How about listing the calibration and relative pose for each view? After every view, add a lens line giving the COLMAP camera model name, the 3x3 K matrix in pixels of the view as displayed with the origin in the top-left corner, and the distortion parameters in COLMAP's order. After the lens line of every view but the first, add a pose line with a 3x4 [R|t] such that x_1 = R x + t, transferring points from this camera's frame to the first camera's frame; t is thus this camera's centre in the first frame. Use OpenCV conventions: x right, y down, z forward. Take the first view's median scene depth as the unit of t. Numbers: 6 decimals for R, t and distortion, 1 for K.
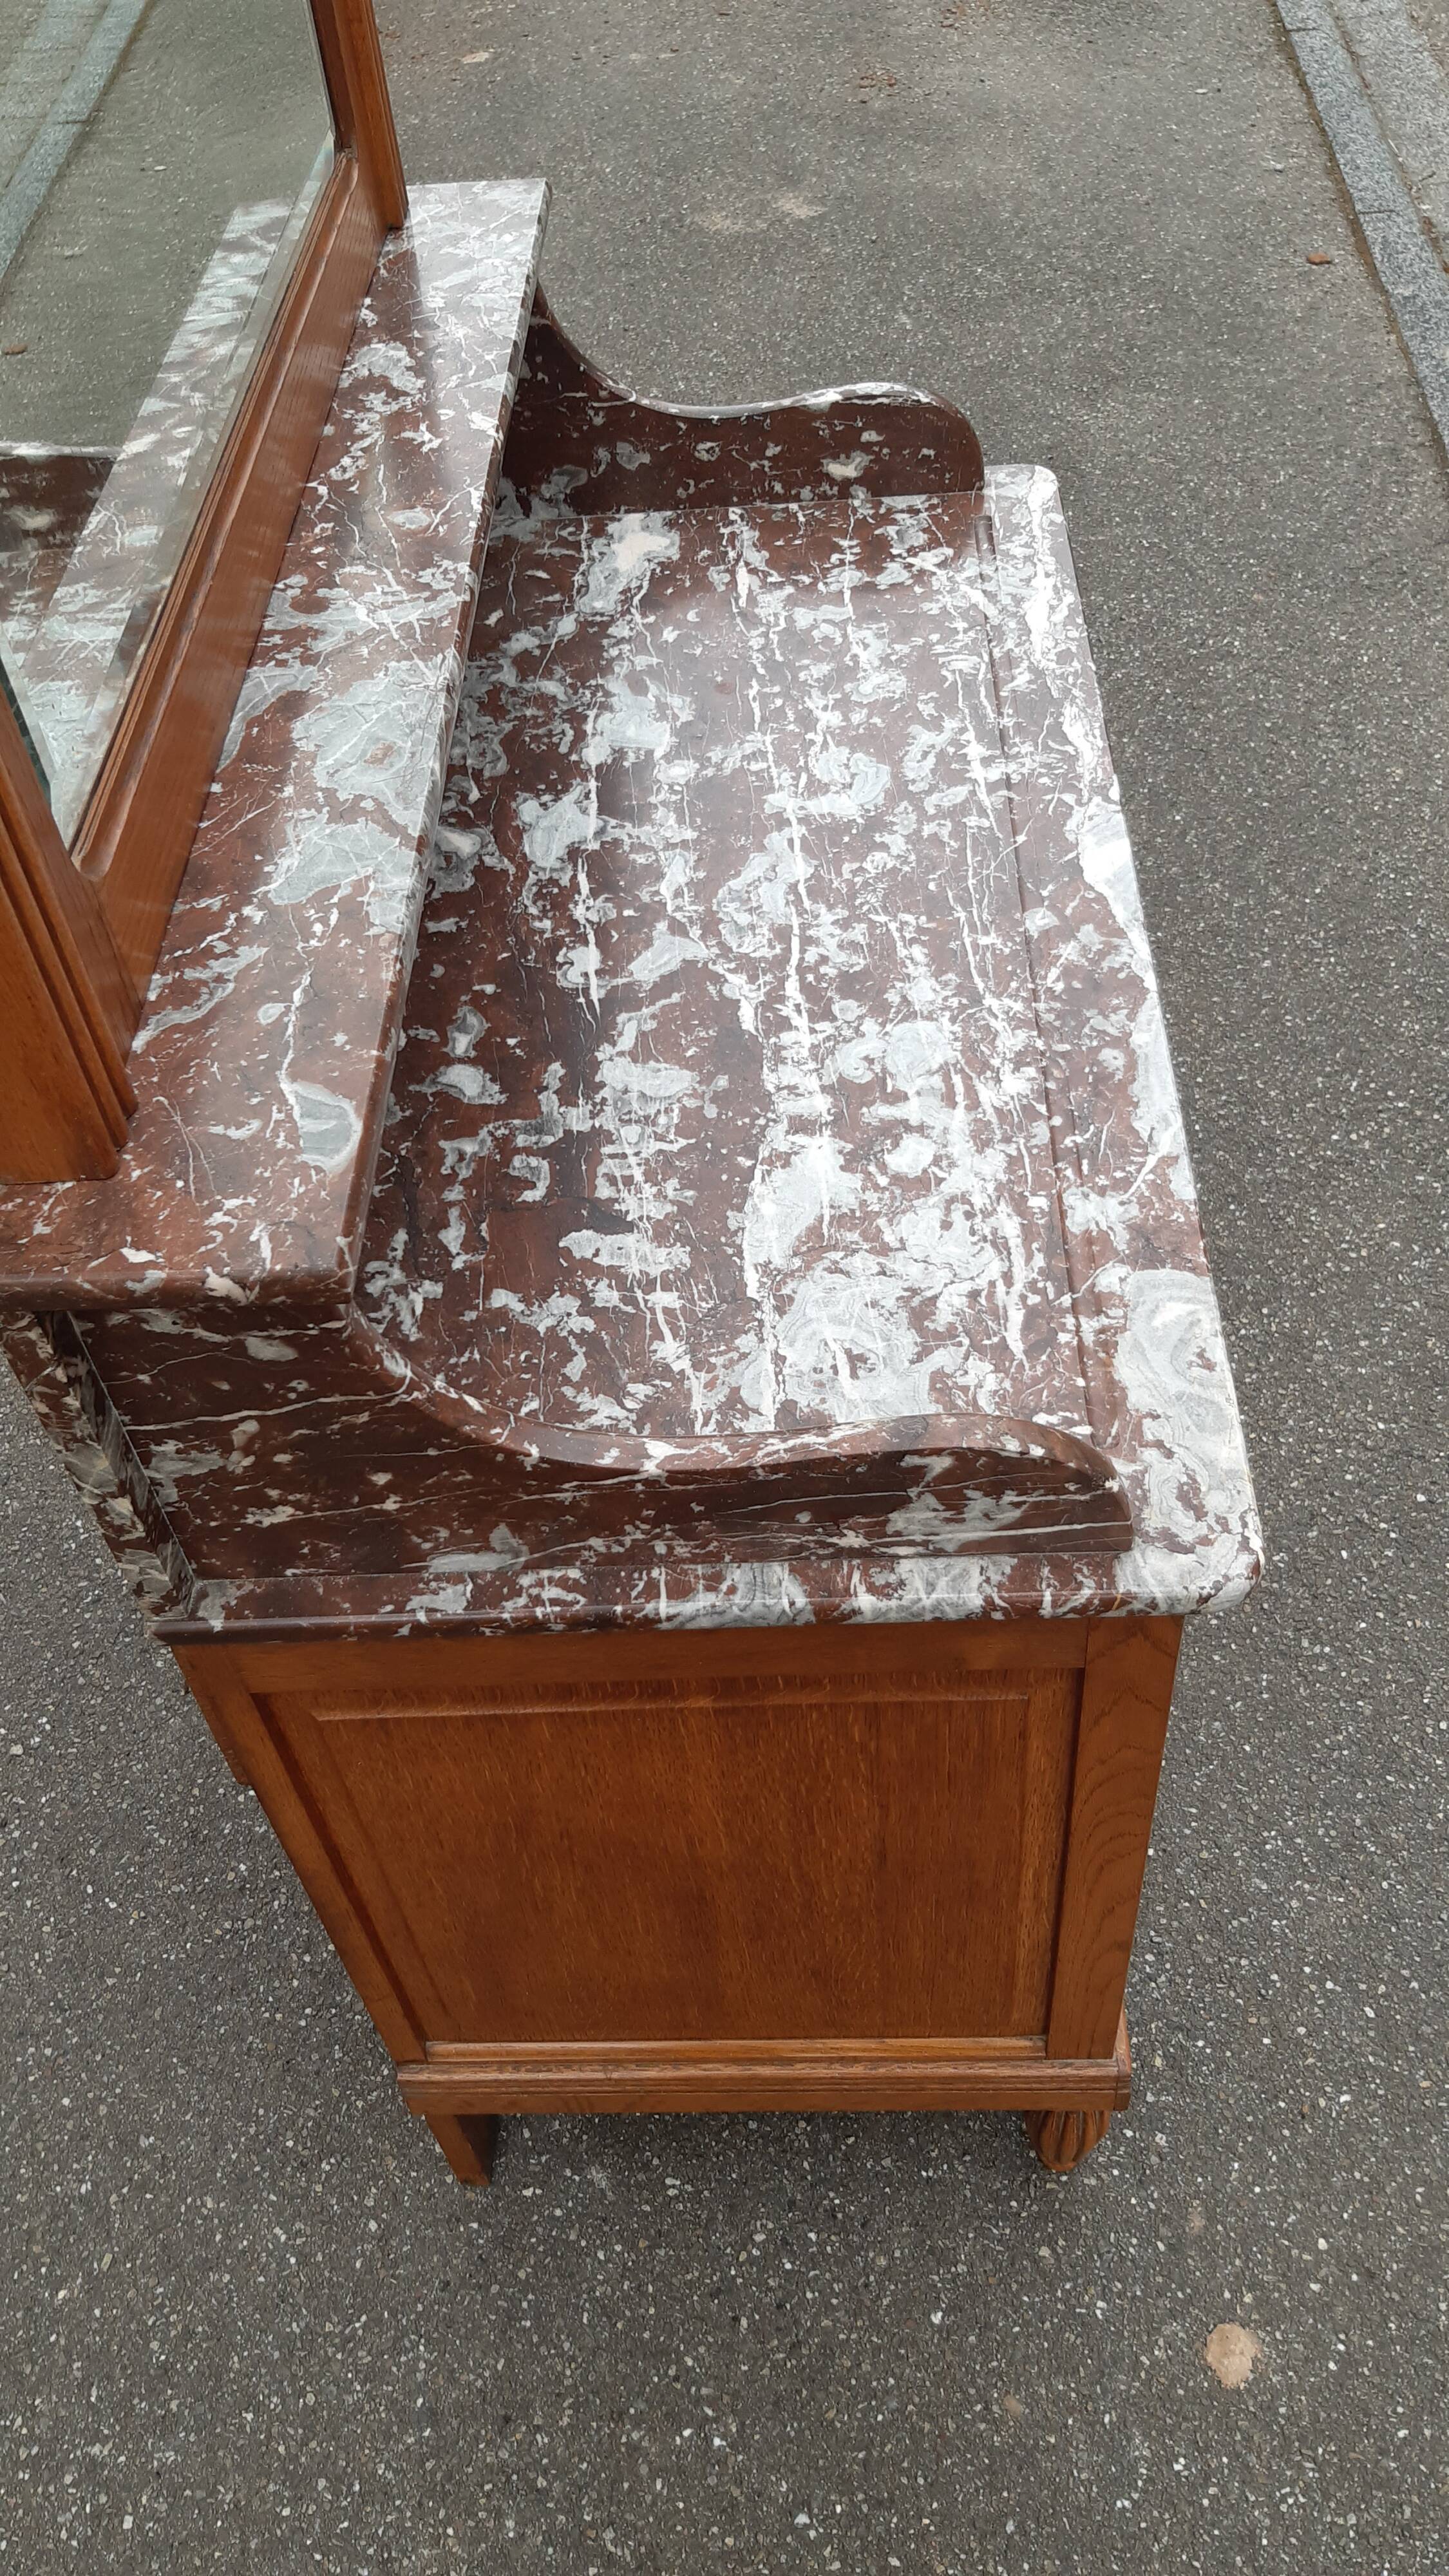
lens RADIAL K [[2086.9, 0, 863.6], [0, 2086.9, 1248.4], [0, 0, 1]] dist [0.082912, -0.158629]
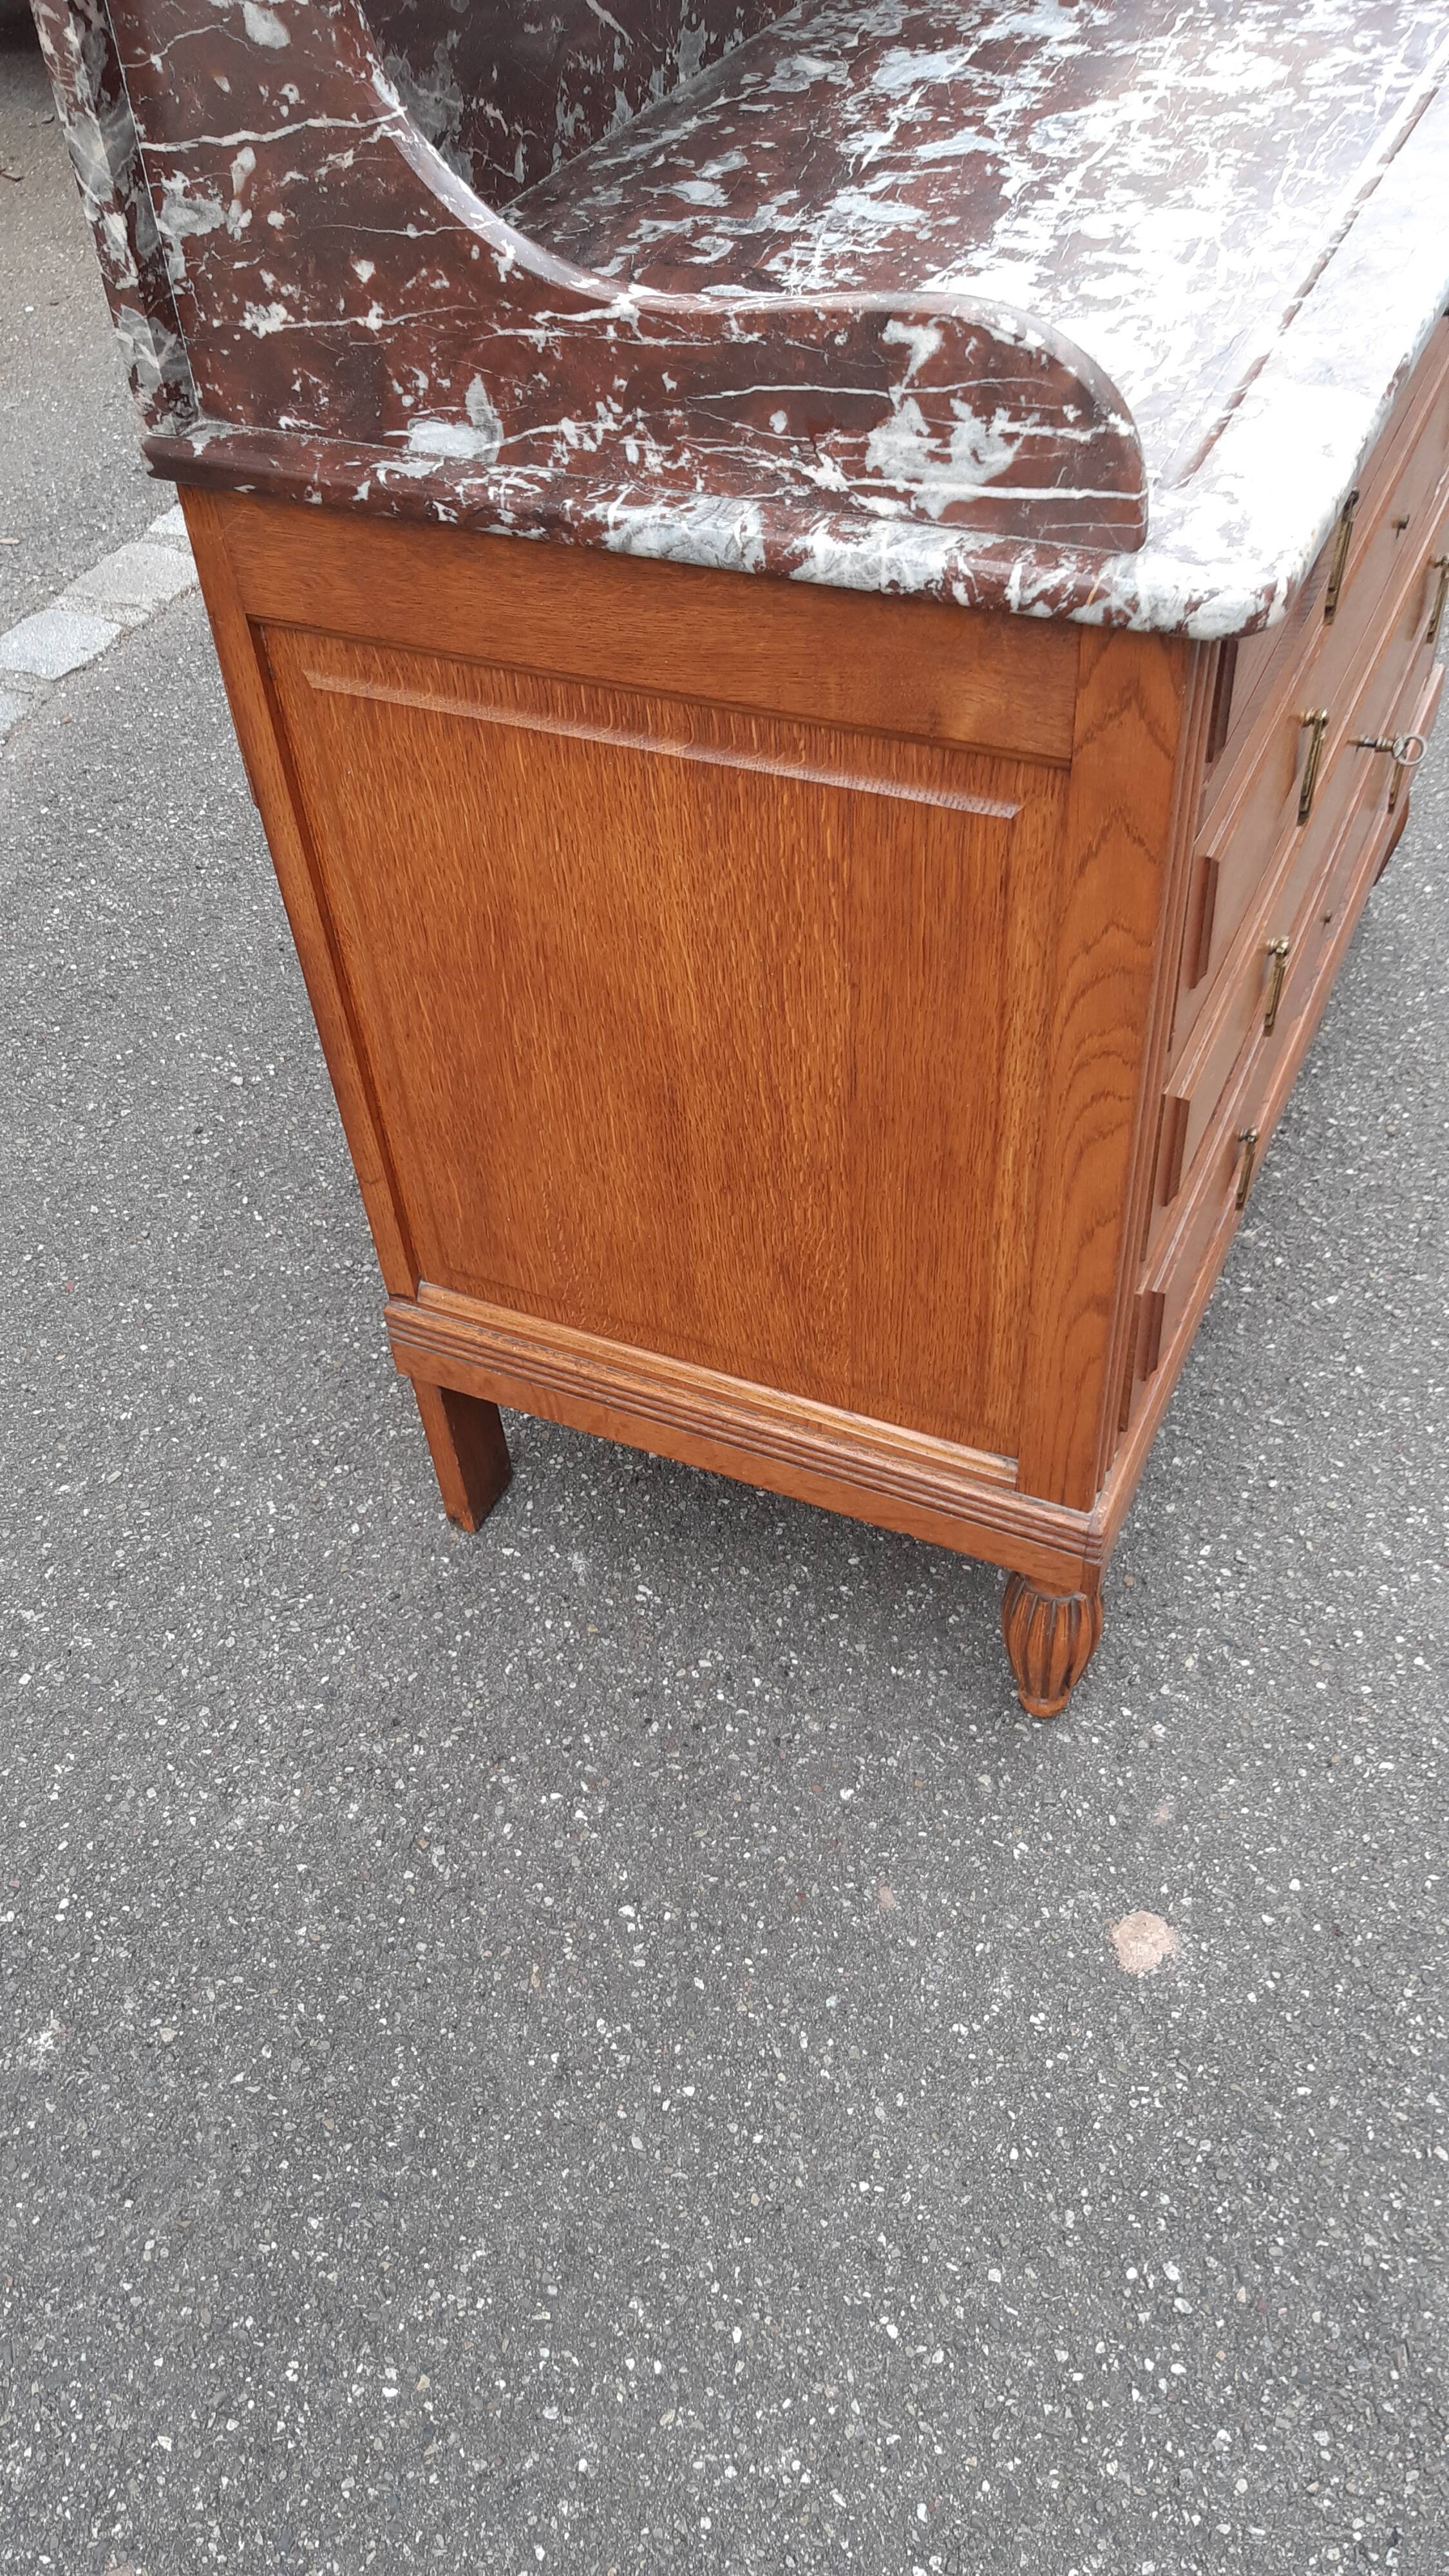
lens RADIAL K [[2125.0, 0, 808.4], [0, 2125.0, 1298.3], [0, 0, 1]] dist [0.121139, -0.286308]
pose [[0.915213, 0.288120, -0.281732, 0.272266], [-0.293907, 0.955570, 0.022476, 0.362936], [0.275690, 0.062233, 0.959230, 0.131964]]
